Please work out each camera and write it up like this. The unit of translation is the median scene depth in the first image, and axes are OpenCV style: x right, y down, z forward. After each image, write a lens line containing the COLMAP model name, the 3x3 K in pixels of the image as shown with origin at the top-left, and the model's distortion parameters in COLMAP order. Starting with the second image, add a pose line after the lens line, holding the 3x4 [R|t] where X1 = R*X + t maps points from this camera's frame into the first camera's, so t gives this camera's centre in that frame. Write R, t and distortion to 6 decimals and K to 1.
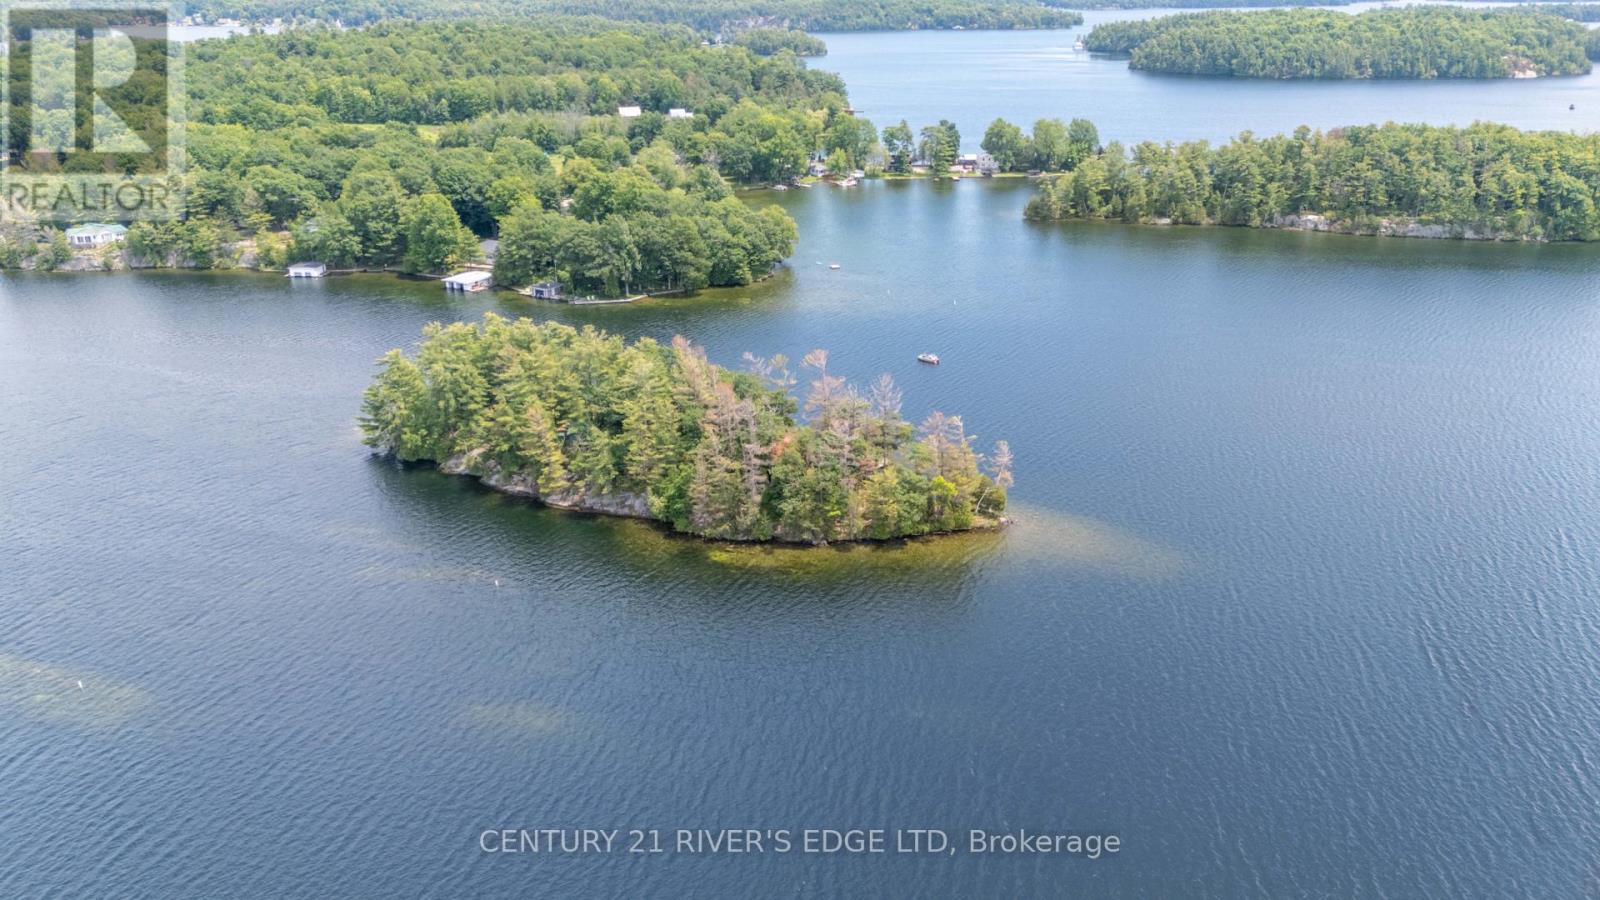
lens RADIAL K [[1163.3, 0, 795.9], [0, 1163.3, 460.8], [0, 0, 1]] dist [0.065263, -0.051571]
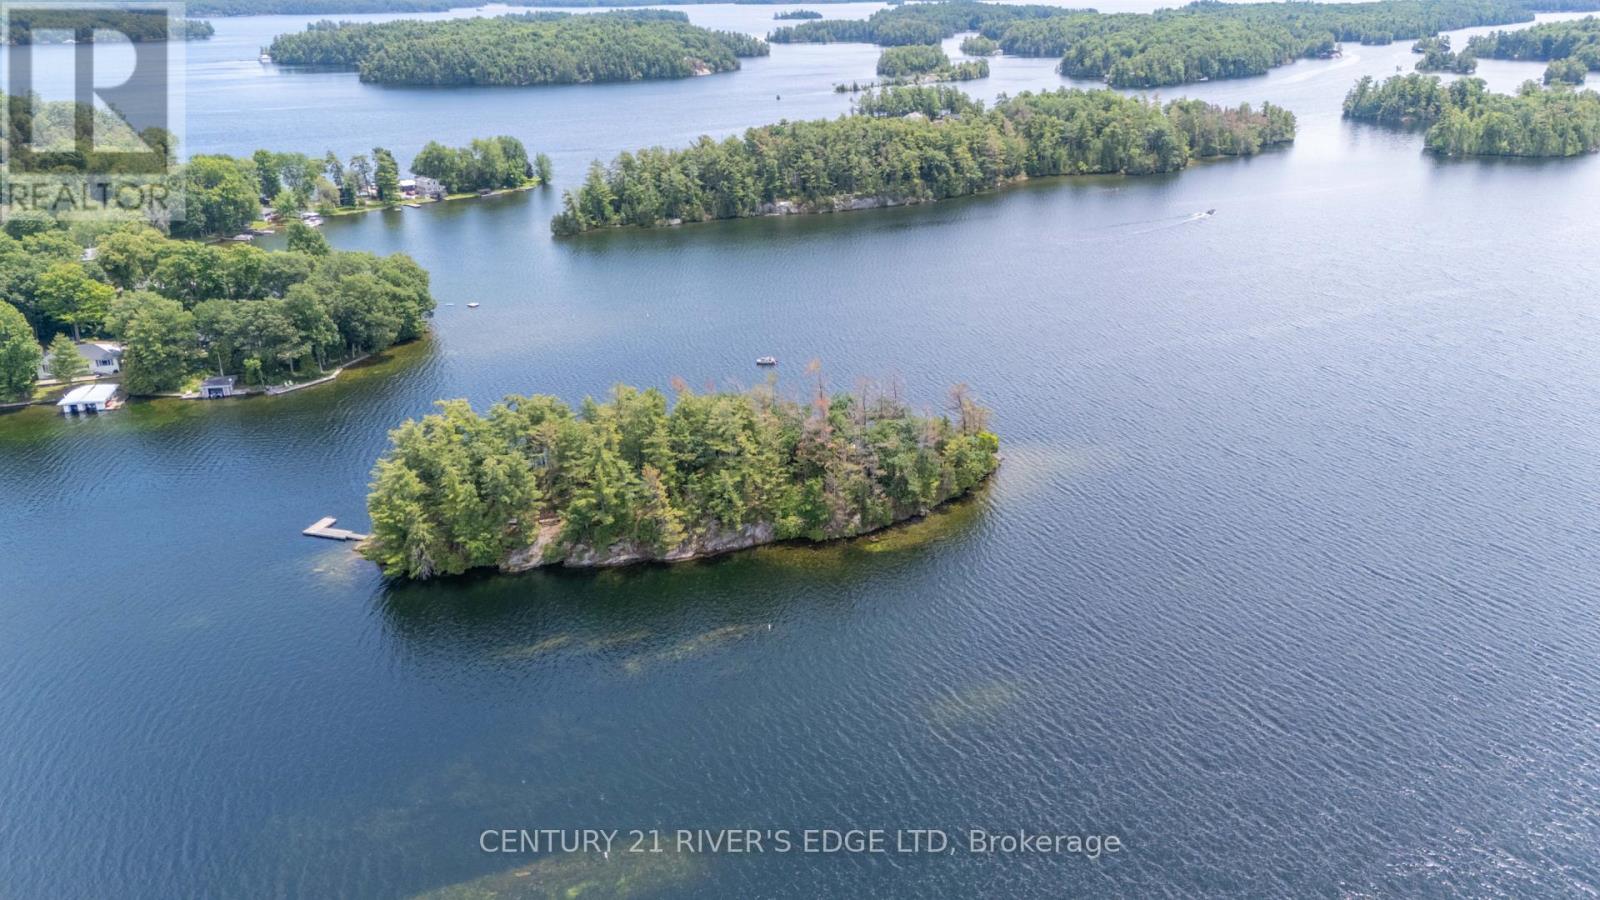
lens RADIAL K [[1173.6, 0, 793.2], [0, 1173.6, 468.1], [0, 0, 1]] dist [0.068323, -0.061901]
pose [[0.760455, -0.252596, 0.598250, -0.330662], [0.252702, 0.963741, 0.085698, -0.045714], [-0.598205, 0.086009, 0.796714, 0.060722]]
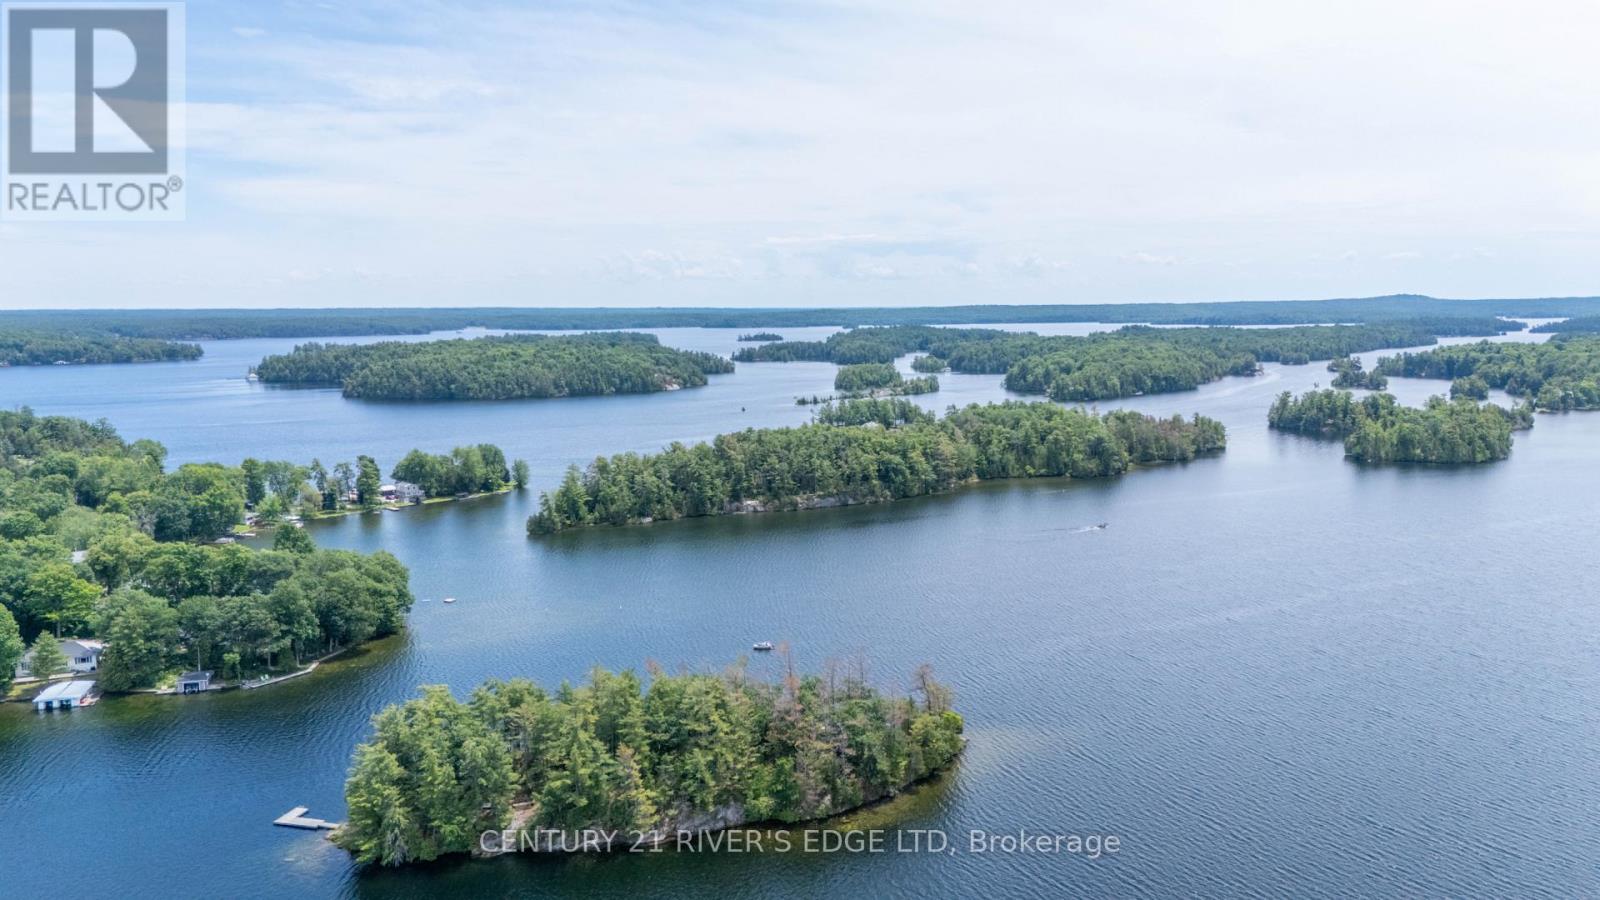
lens RADIAL K [[1176.2, 0, 800.0], [0, 1176.2, 450.0], [0, 0, 1]] dist [0.106042, -0.139672]
pose [[0.735402, -0.086646, 0.672069, -0.358460], [0.262442, 0.950807, -0.164592, -0.036916], [-0.624747, 0.297421, 0.721964, 0.035198]]
